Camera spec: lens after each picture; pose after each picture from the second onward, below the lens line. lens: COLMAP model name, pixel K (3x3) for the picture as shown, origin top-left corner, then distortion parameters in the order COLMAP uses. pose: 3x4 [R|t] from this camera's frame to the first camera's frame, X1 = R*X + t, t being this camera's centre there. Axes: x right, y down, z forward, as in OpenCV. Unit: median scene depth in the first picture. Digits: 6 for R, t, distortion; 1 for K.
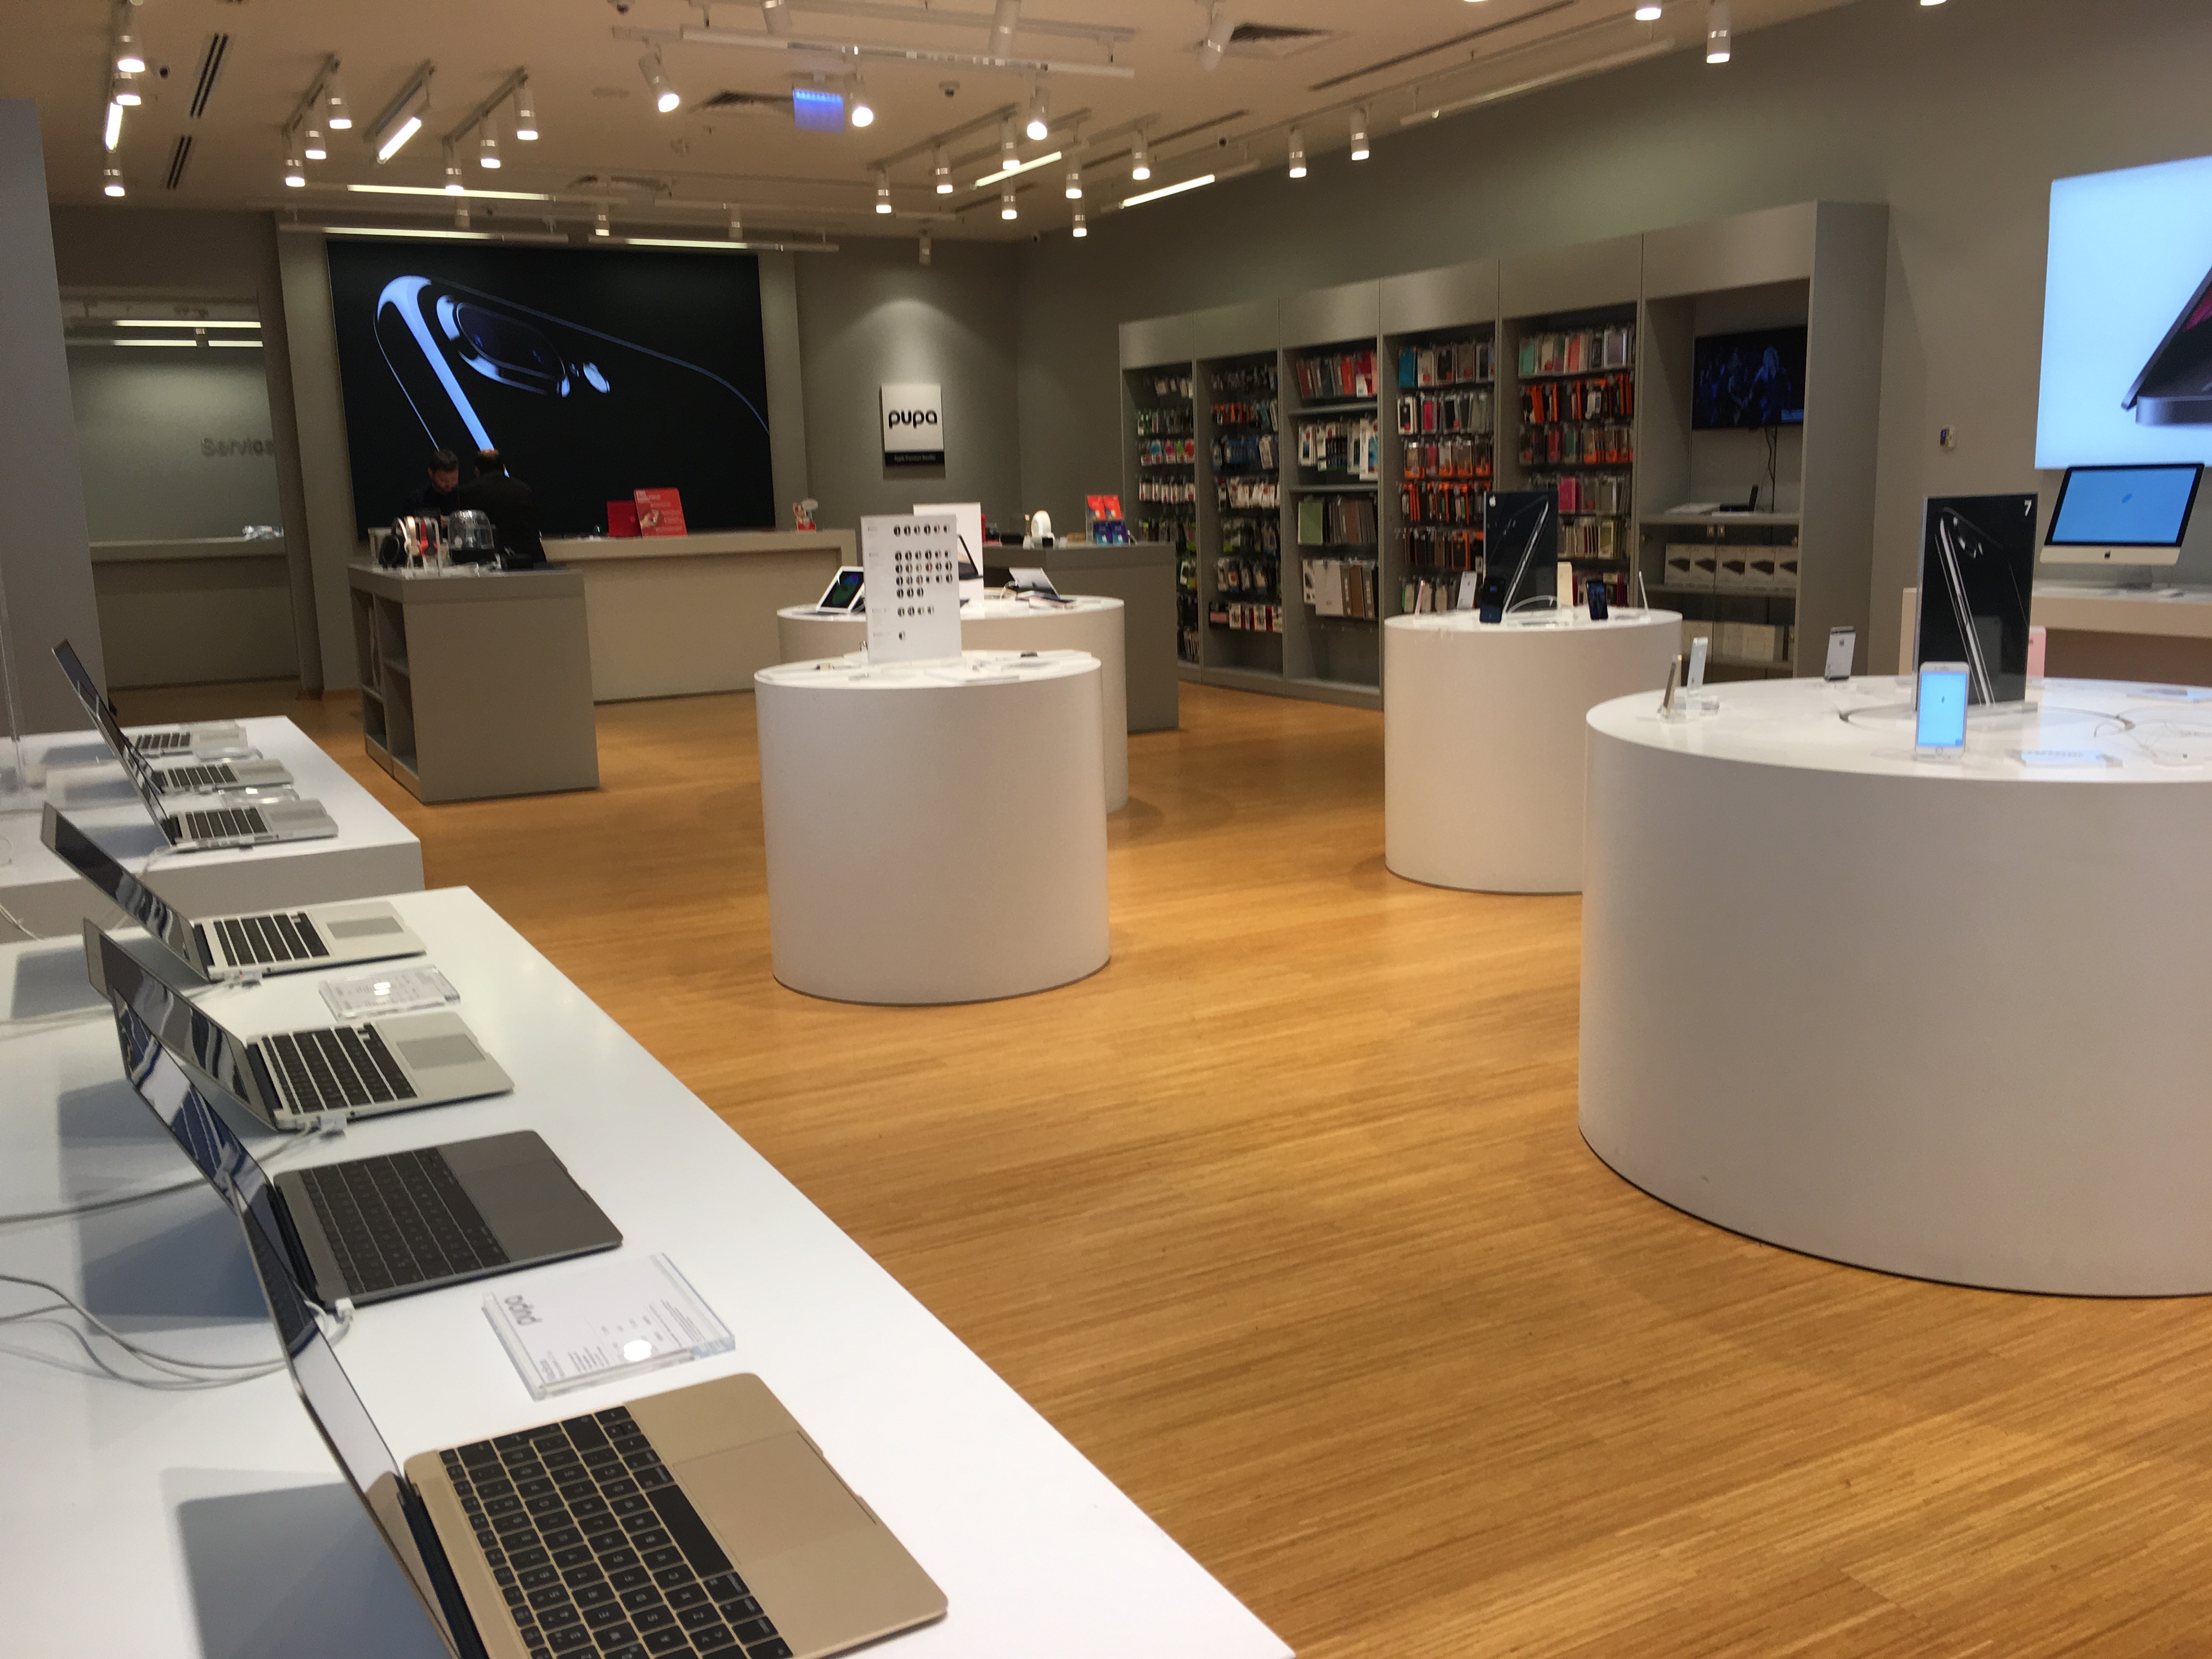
lens RADIAL K [[1897.0, 0, 1112.0], [0, 1897.0, 833.2], [0, 0, 1]] dist [0.037339, -0.022238]
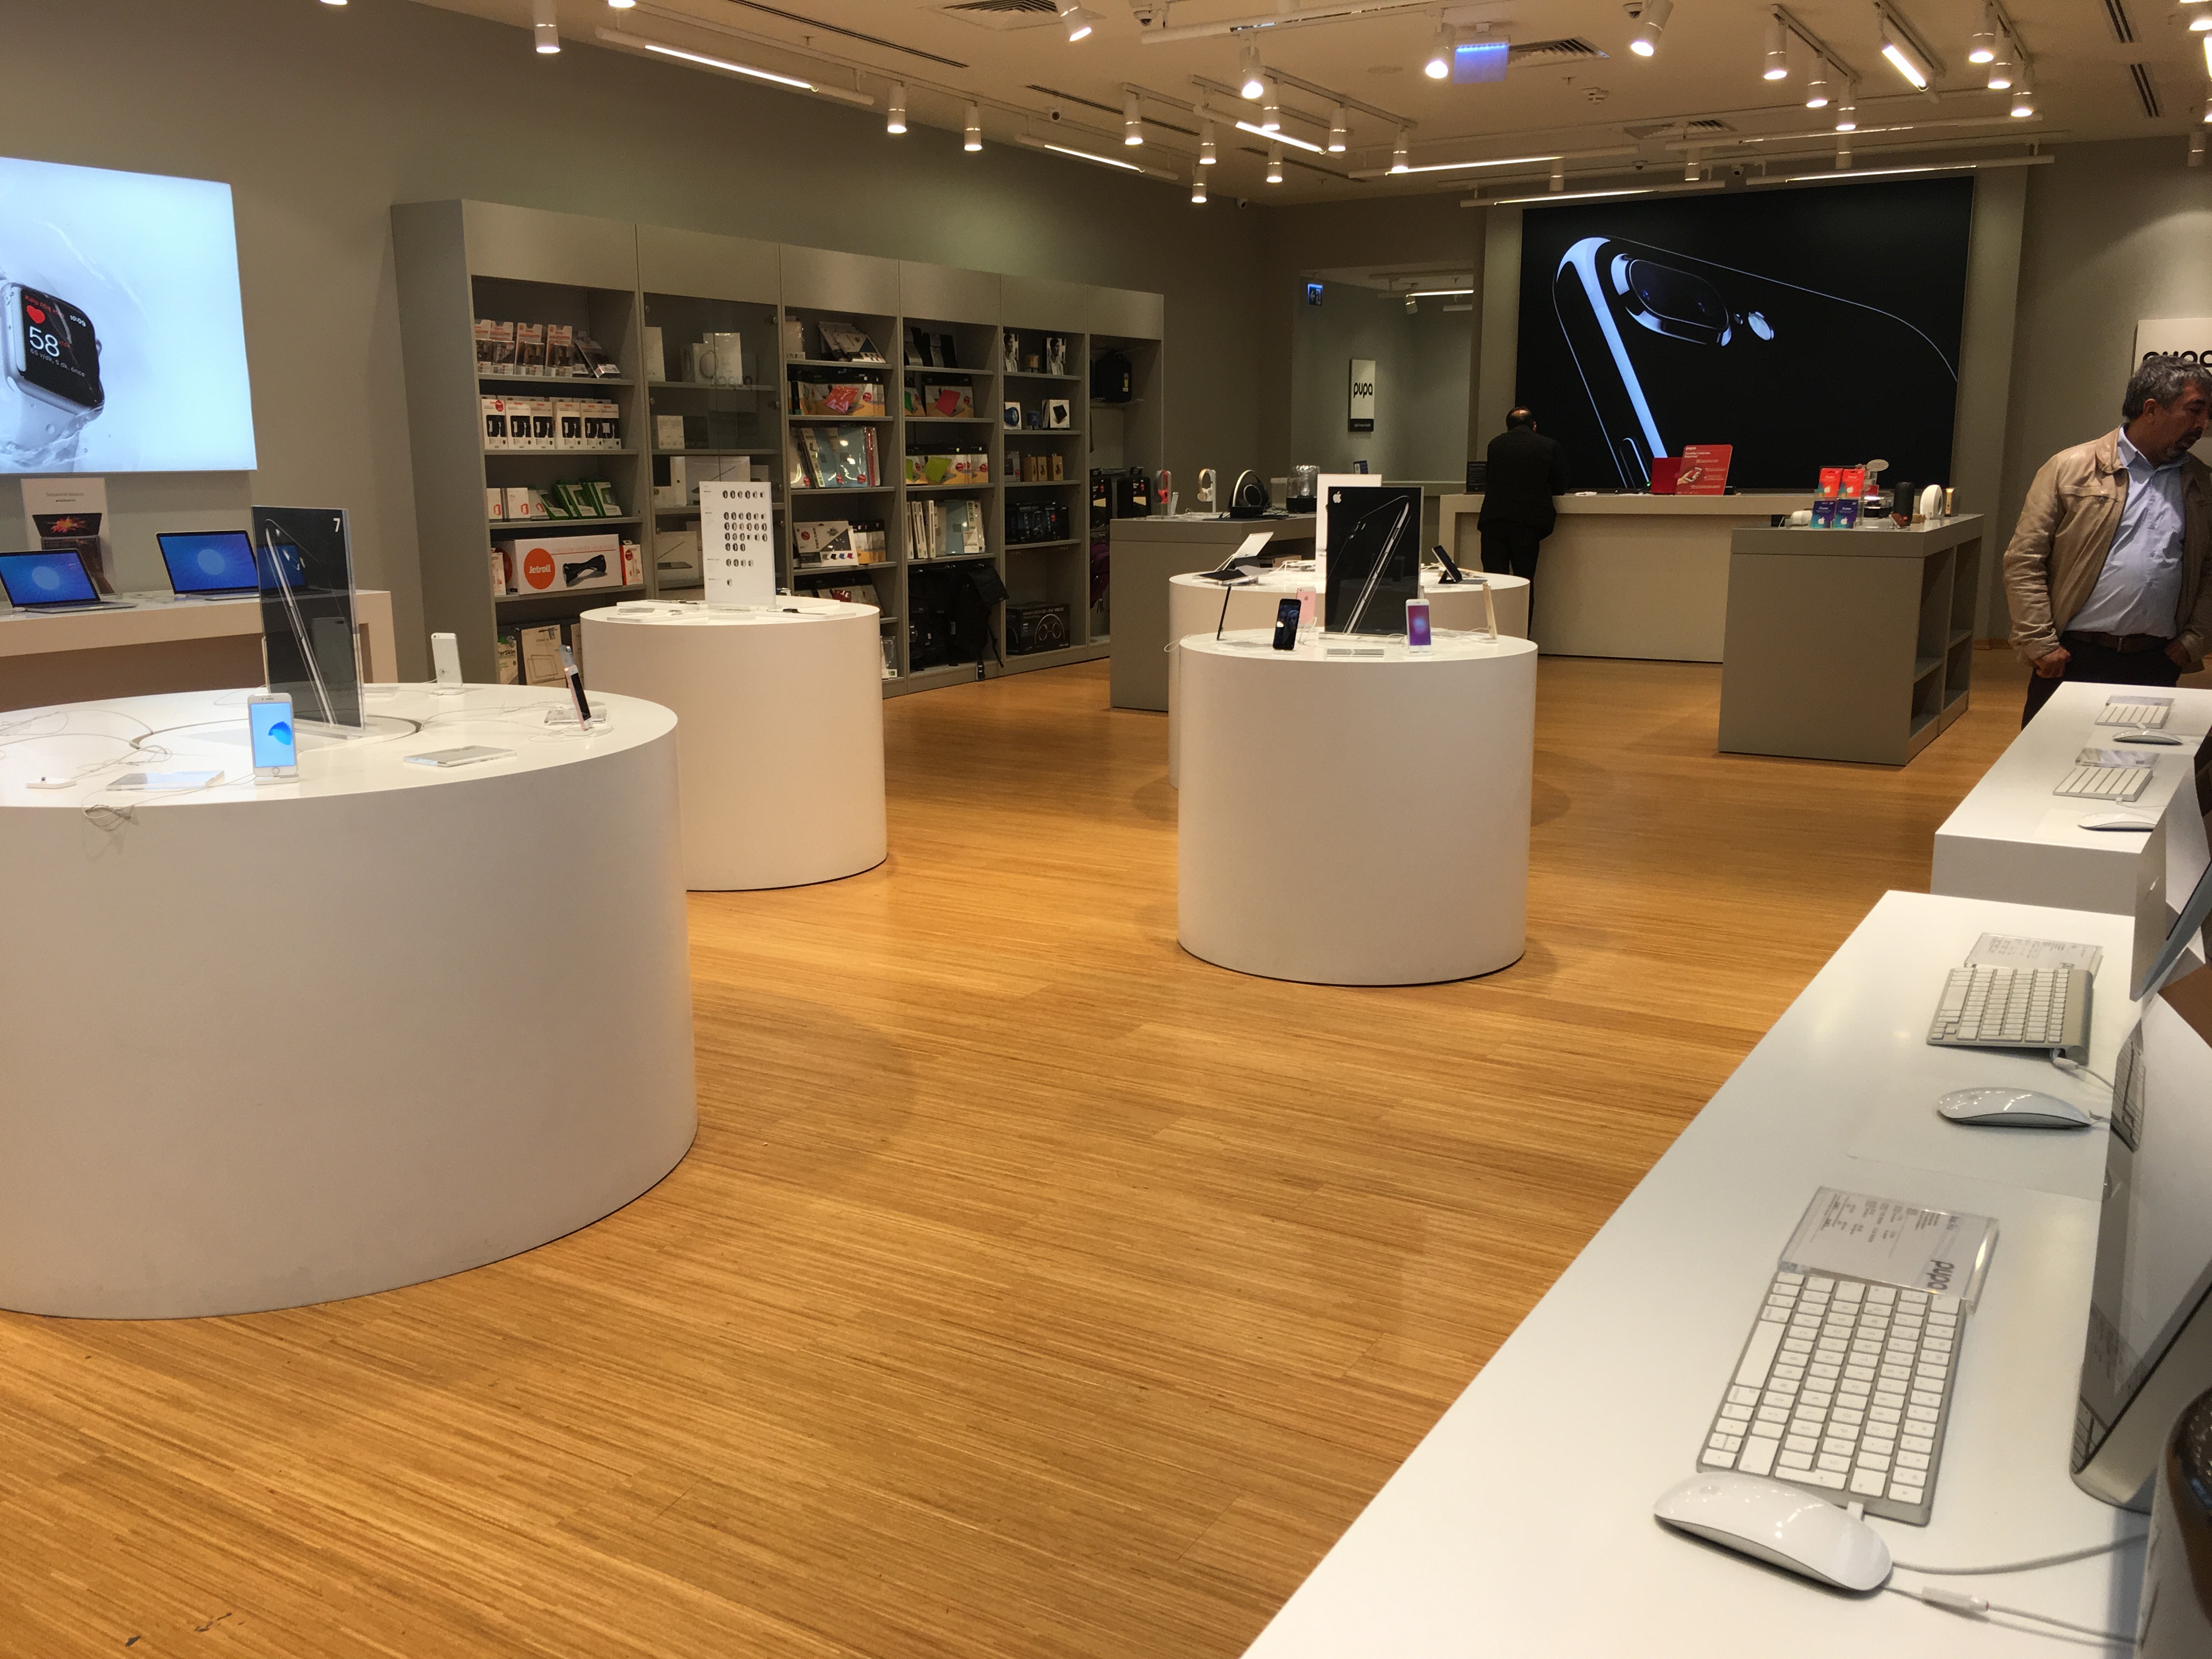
lens RADIAL K [[1897.0, 0, 1111.0], [0, 1897.0, 826.7], [0, 0, 1]] dist [0.037339, -0.022238]
pose [[0.505707, 0.196386, -0.840055, 0.481877], [-0.169526, 0.977382, 0.126436, -0.067099], [0.845885, 0.078471, 0.527561, 0.269055]]
